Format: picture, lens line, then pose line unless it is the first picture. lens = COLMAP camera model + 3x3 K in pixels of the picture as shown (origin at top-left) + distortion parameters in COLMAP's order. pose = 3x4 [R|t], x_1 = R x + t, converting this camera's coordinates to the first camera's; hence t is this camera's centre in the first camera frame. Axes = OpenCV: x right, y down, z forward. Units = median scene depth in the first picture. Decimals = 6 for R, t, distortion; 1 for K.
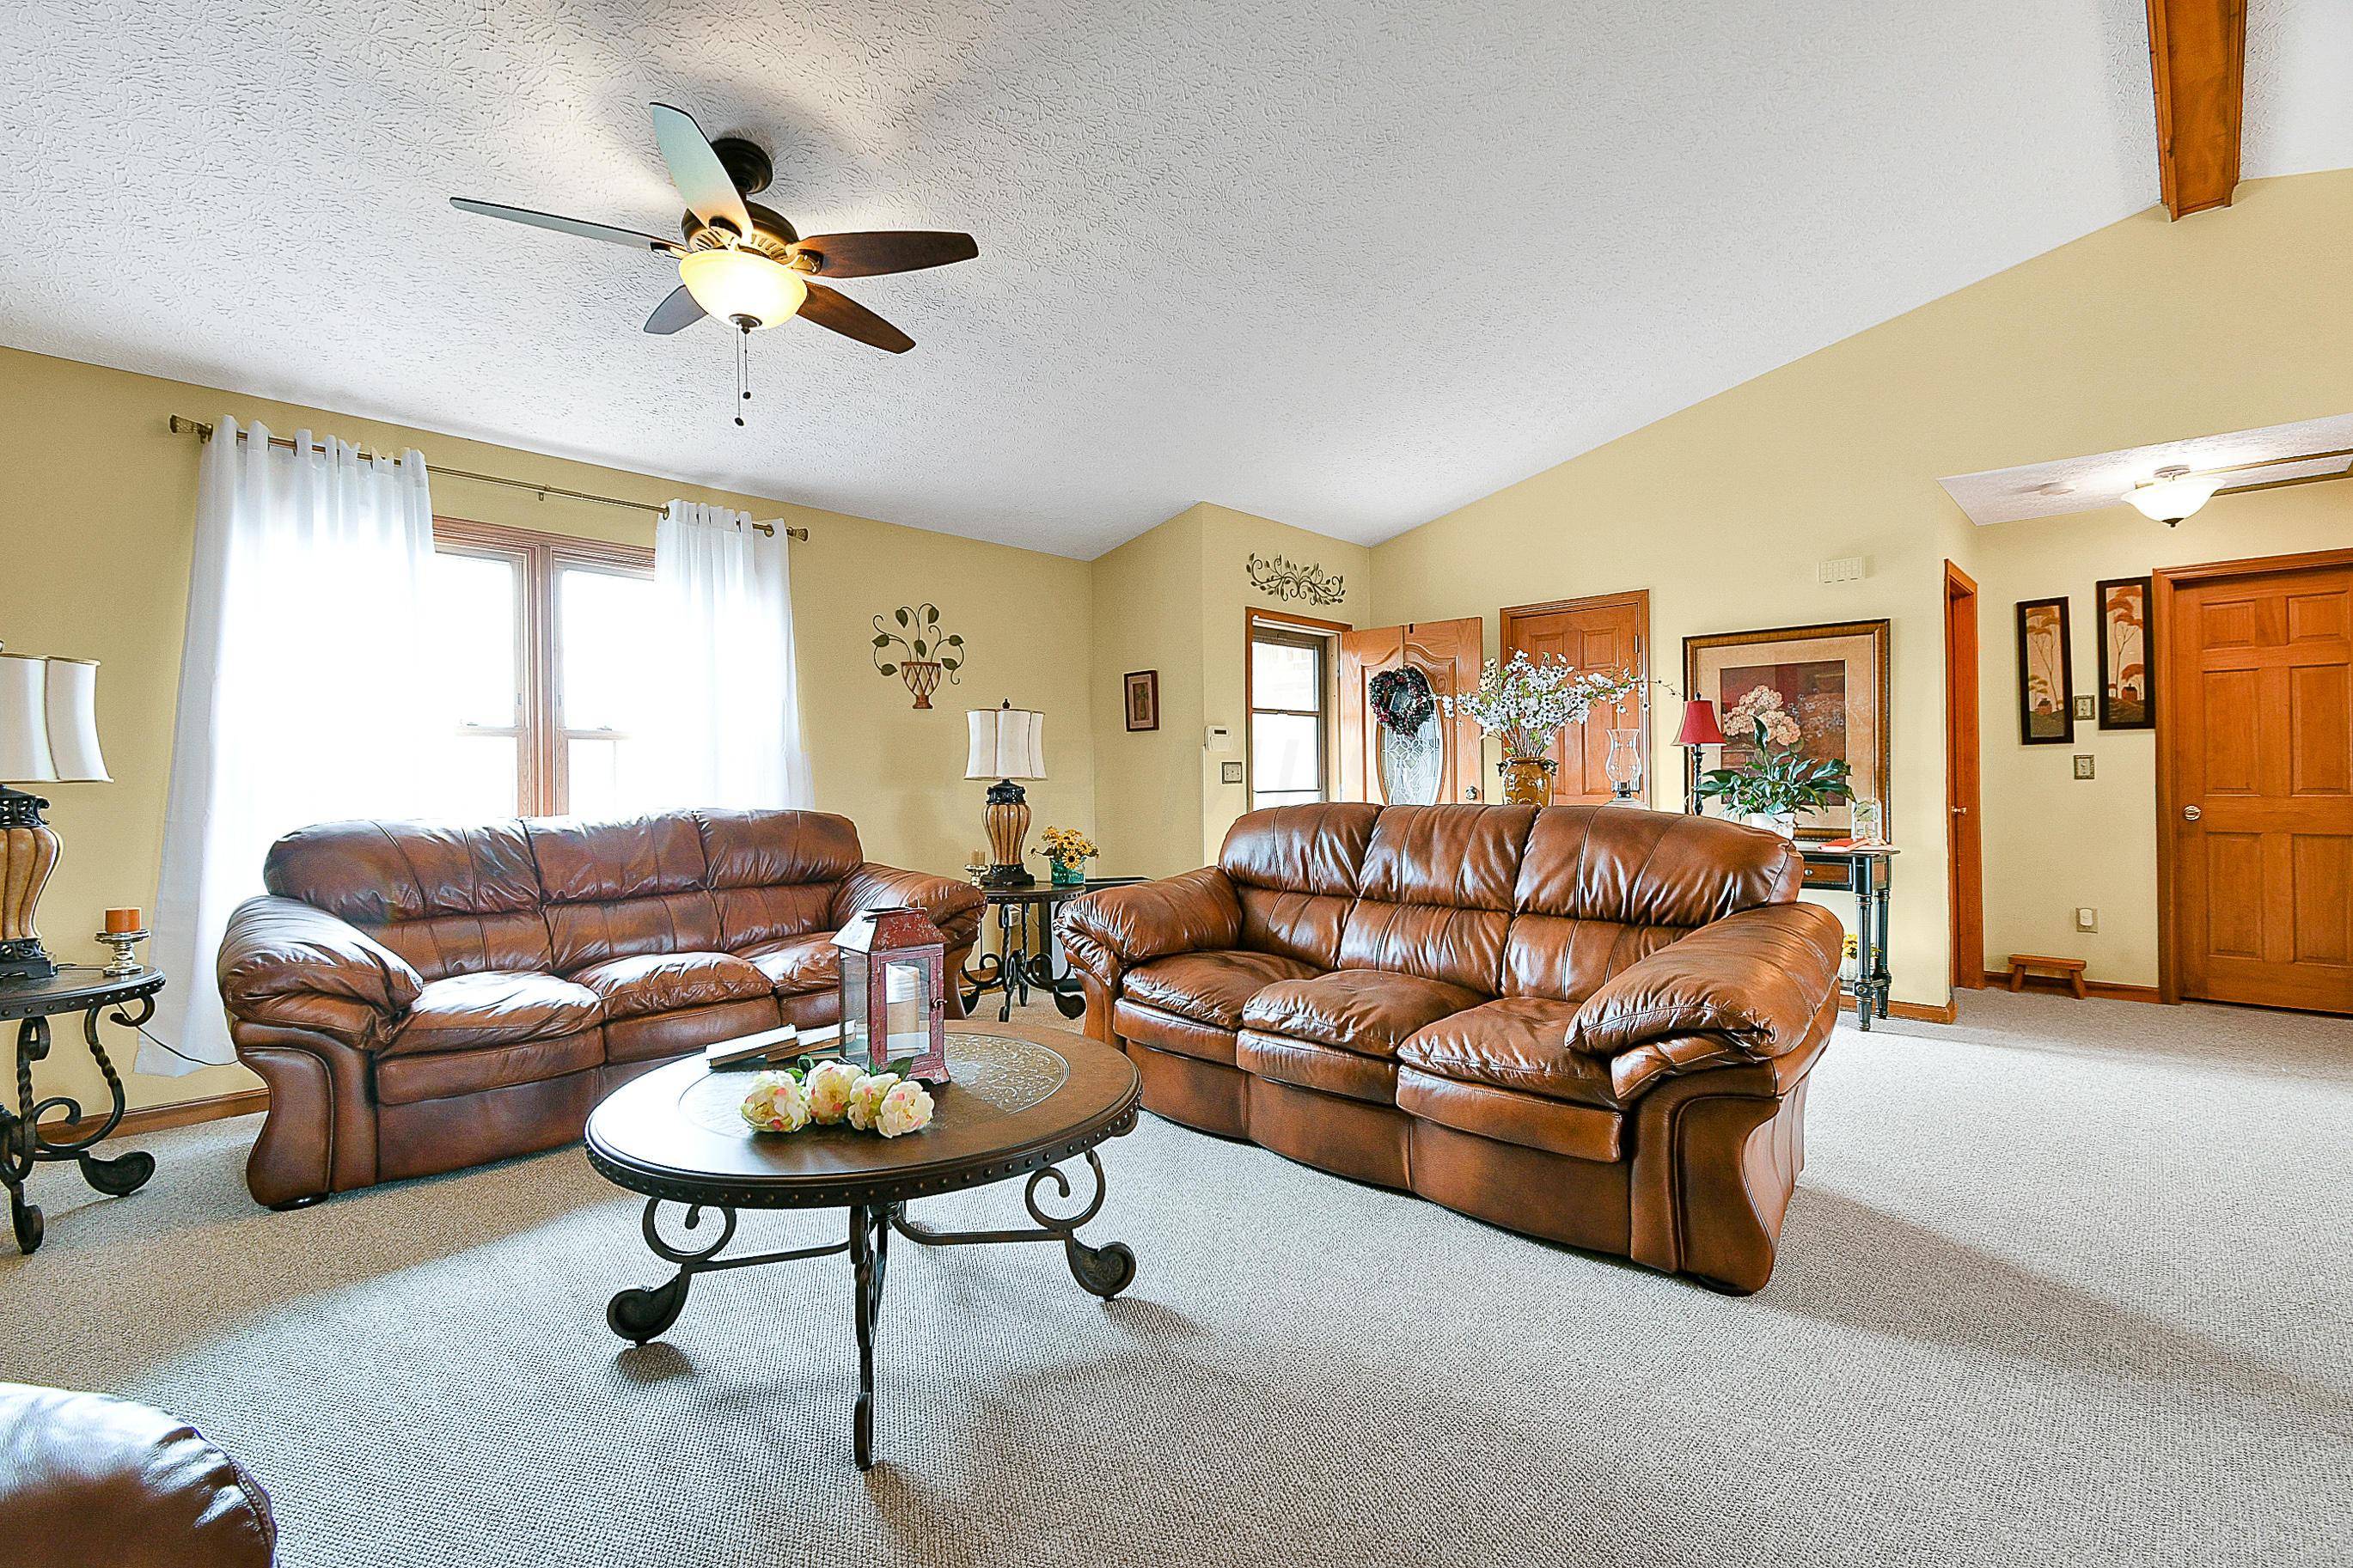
lens RADIAL K [[1024.0, 0, 1194.9], [0, 1024.0, 762.3], [0, 0, 1]] dist [0.015378, -0.000321]
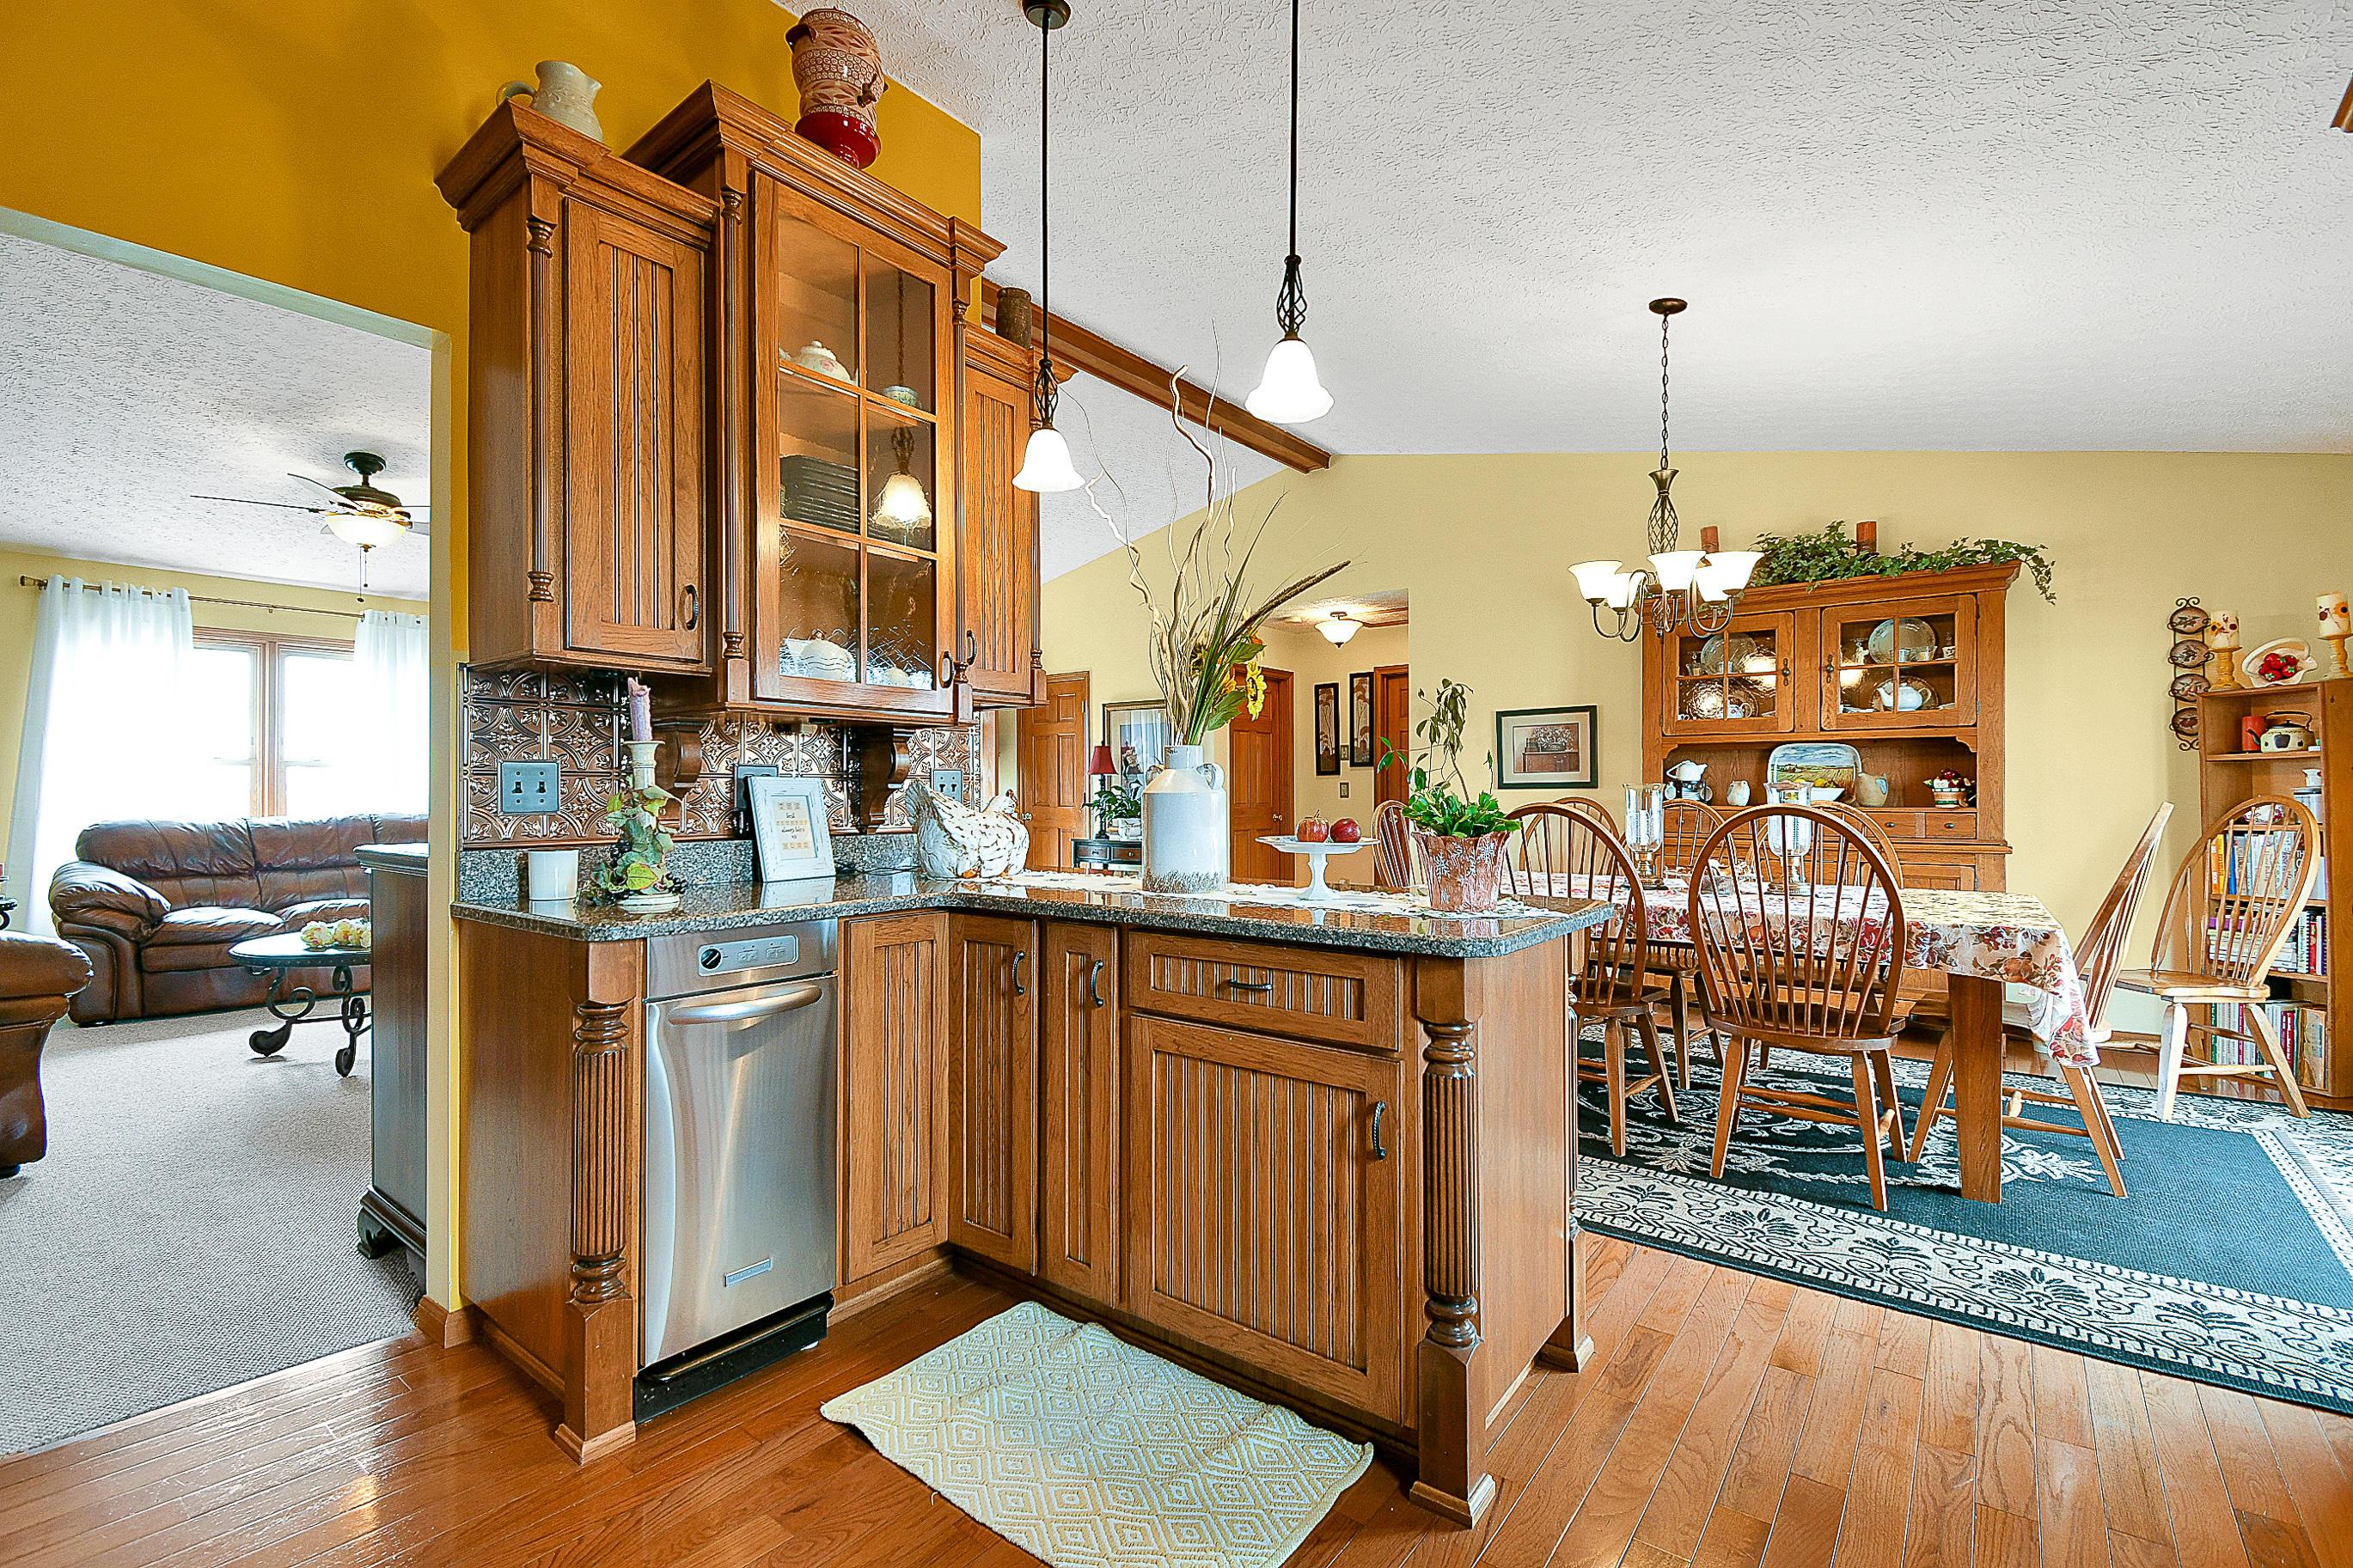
lens RADIAL K [[1027.0, 0, 1179.4], [0, 1027.0, 765.5], [0, 0, 1]] dist [-0.001332, -0.000017]
pose [[0.995077, 0.007889, 0.098795, 0.485848], [-0.006743, 0.999906, -0.011930, -0.014195], [-0.098880, 0.011205, 0.995036, -0.563393]]
